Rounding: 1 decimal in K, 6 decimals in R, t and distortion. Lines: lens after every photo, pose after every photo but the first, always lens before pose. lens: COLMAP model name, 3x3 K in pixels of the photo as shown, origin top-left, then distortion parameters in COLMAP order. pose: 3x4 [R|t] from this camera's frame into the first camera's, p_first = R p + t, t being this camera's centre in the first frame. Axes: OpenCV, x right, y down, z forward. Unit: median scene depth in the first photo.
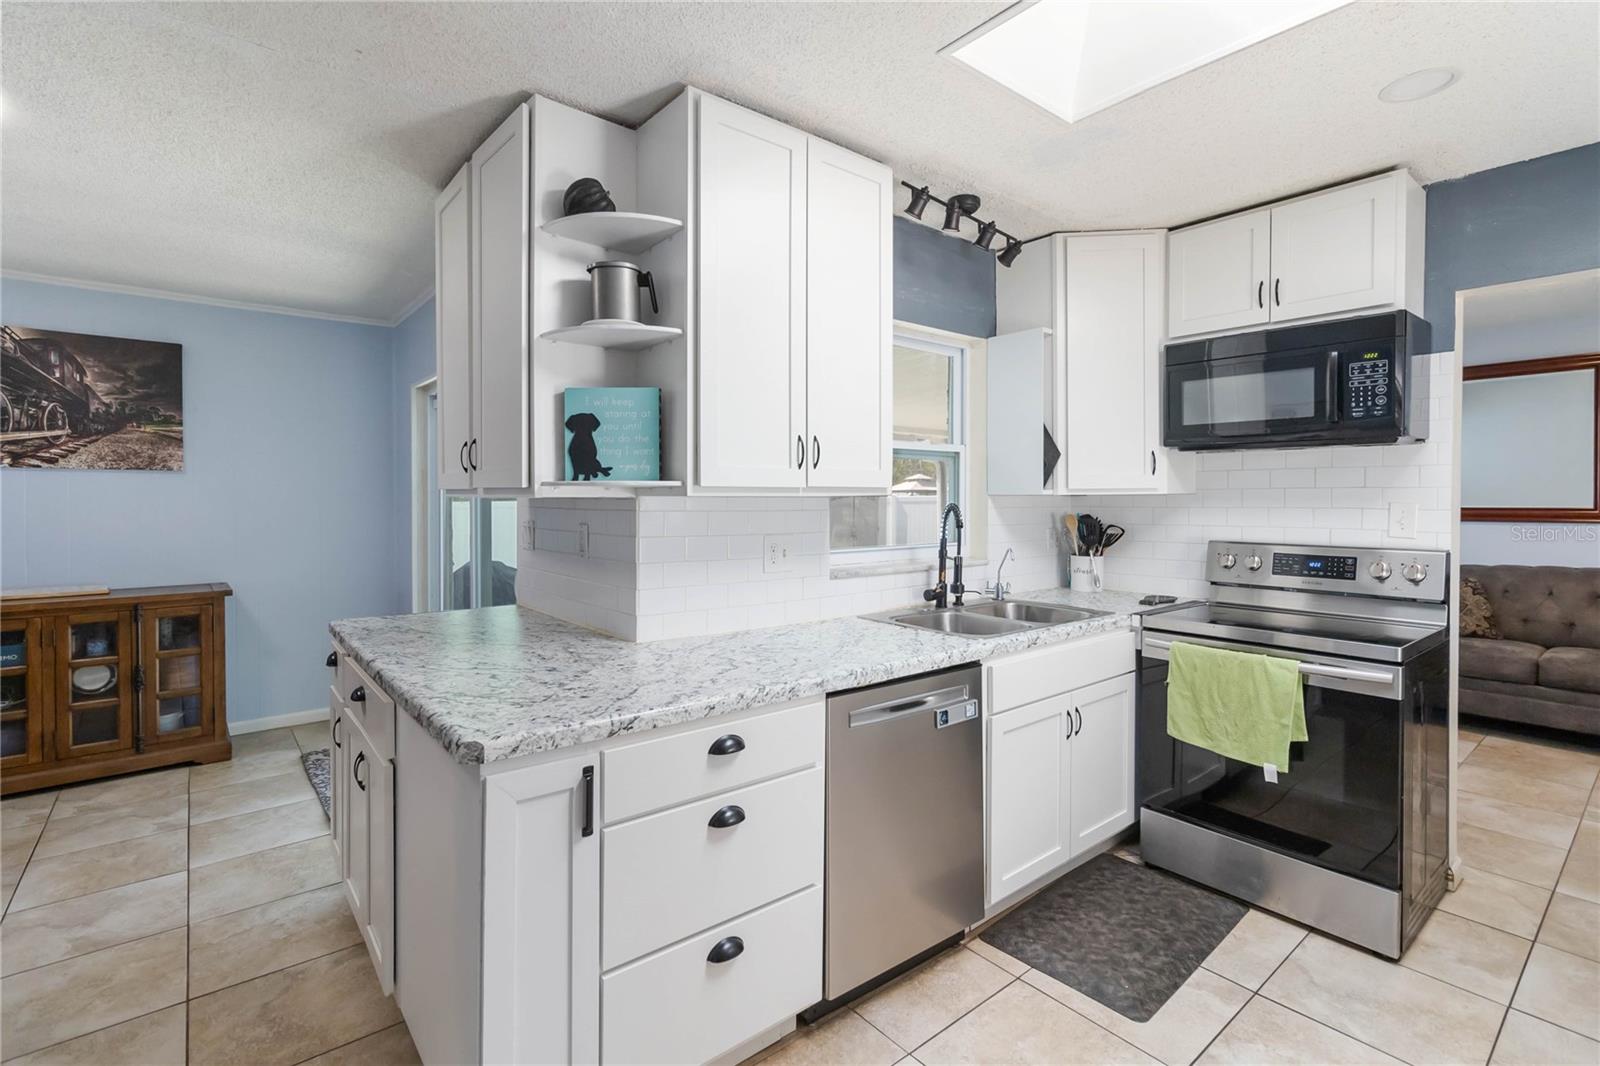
lens RADIAL K [[744.7, 0, 816.8], [0, 744.7, 505.3], [0, 0, 1]] dist [0.002064, -0.000068]
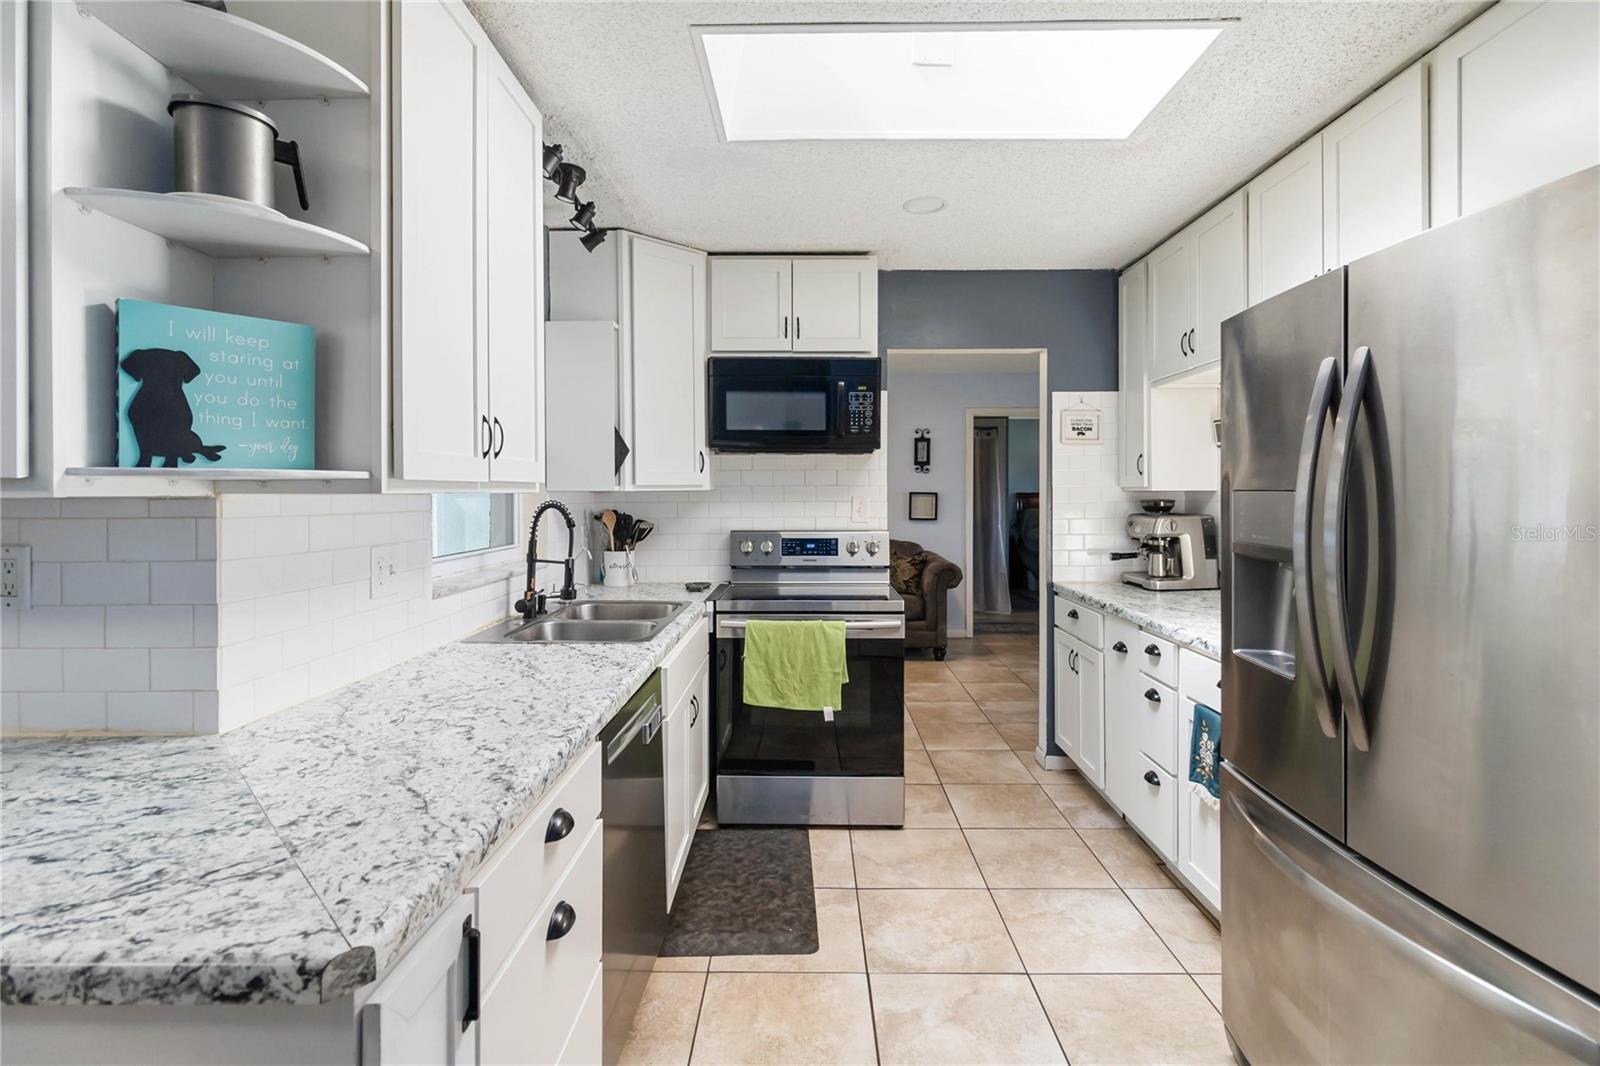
lens RADIAL K [[744.7, 0, 805.3], [0, 744.7, 493.4], [0, 0, 1]] dist [0.002064, -0.000068]
pose [[0.644660, -0.002617, 0.764465, -0.315880], [0.009429, 0.999945, -0.004528, -0.004216], [-0.764411, 0.010127, 0.644649, 0.188218]]
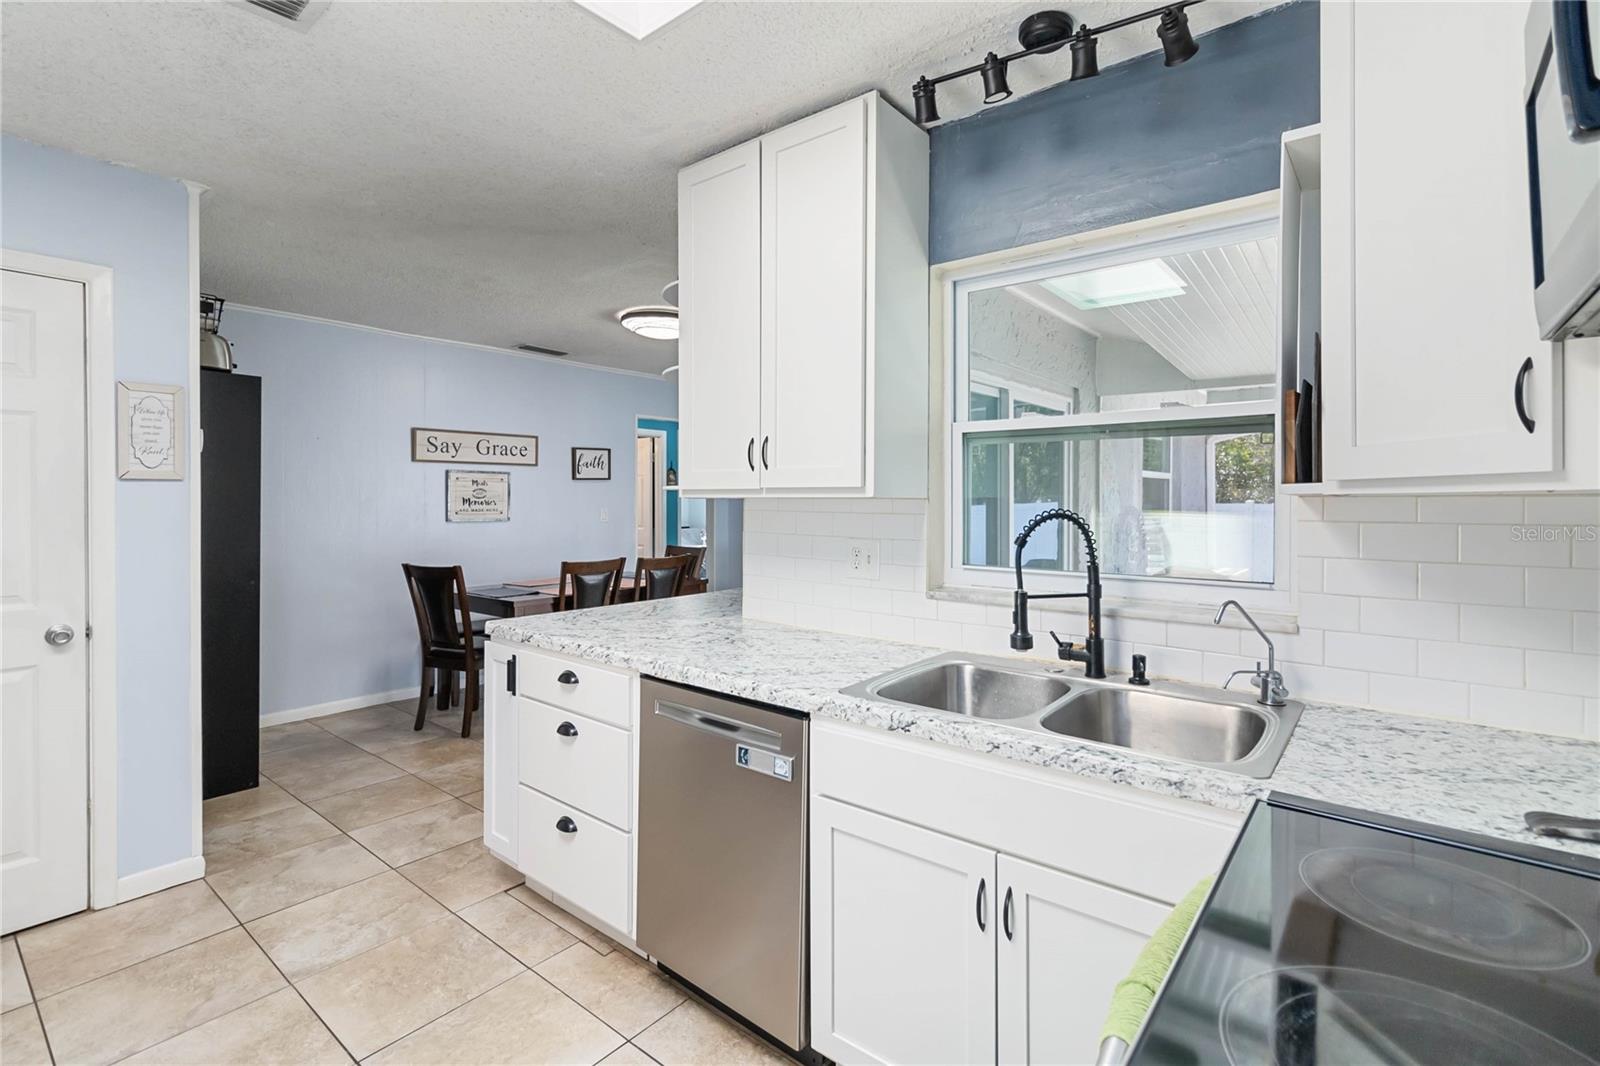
lens RADIAL K [[744.7, 0, 809.0], [0, 744.7, 505.9], [0, 0, 1]] dist [0.002064, -0.000068]
pose [[0.193398, 0.008643, -0.981082, 0.778040], [-0.012514, 0.999902, 0.006342, -0.006570], [0.981041, 0.011051, 0.193487, 0.688285]]
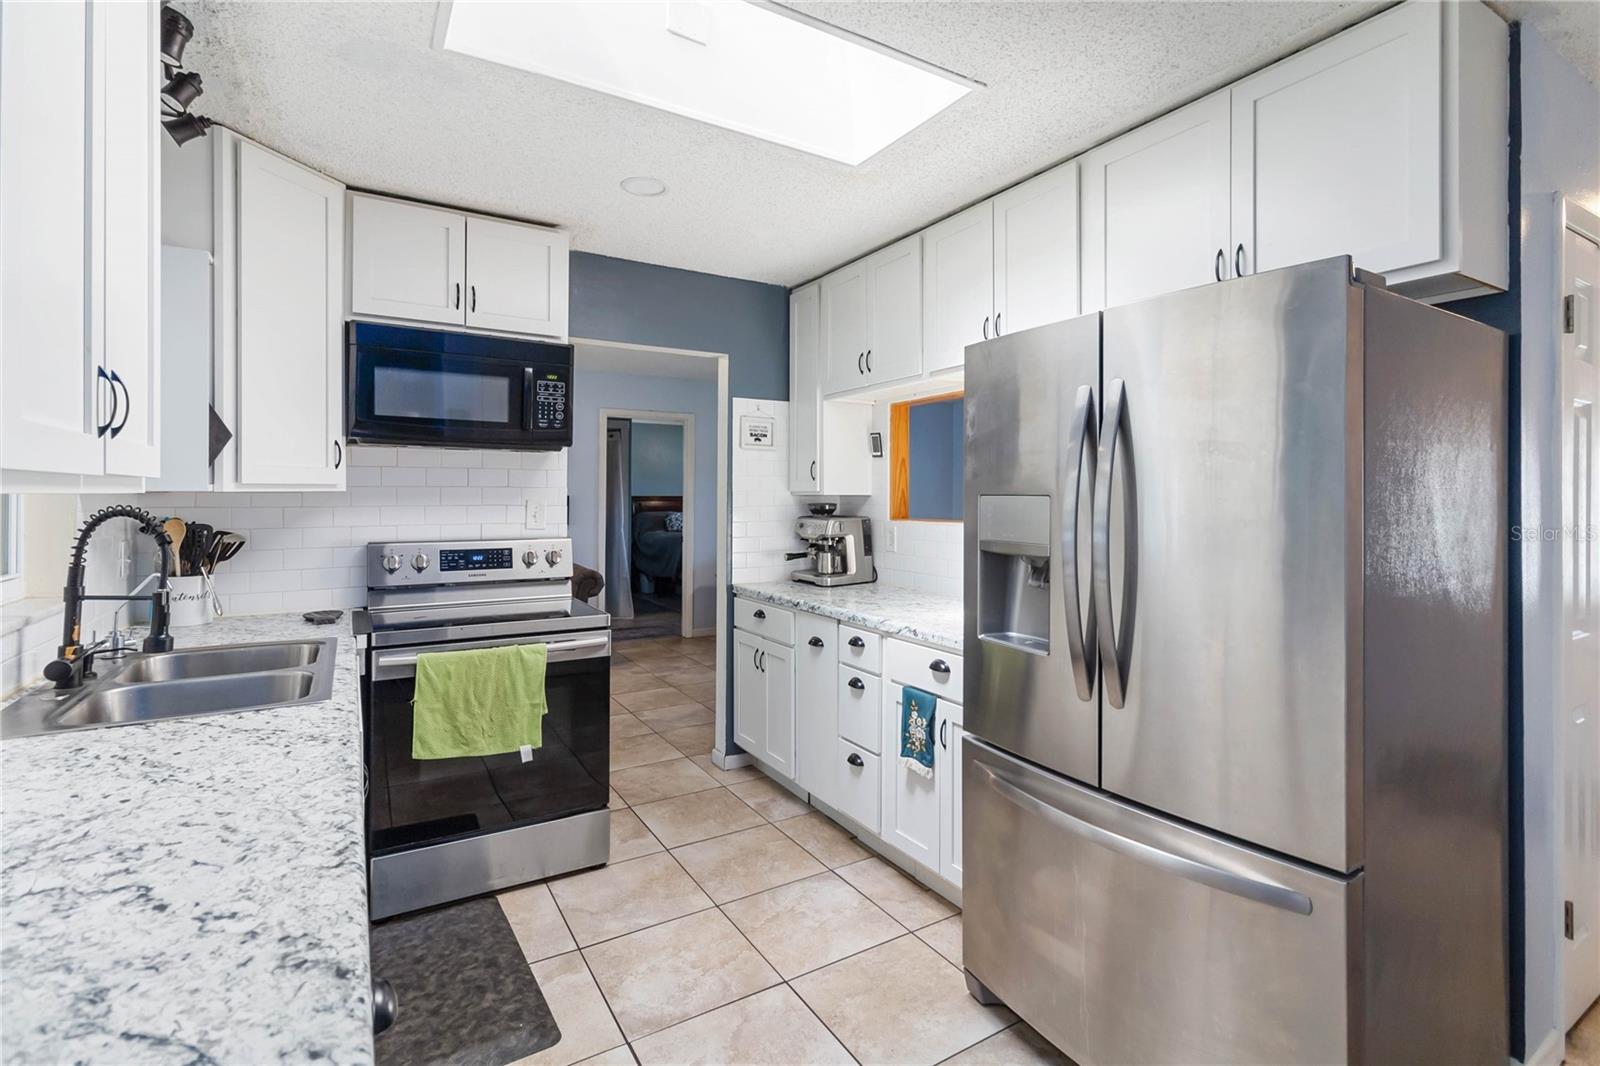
lens RADIAL K [[744.7, 0, 806.4], [0, 744.7, 492.0], [0, 0, 1]] dist [0.002064, -0.000068]
pose [[0.145126, 0.005487, 0.989398, -0.335562], [0.006367, 0.999959, -0.006480, -0.005748], [-0.989393, 0.007240, 0.145085, 0.378942]]
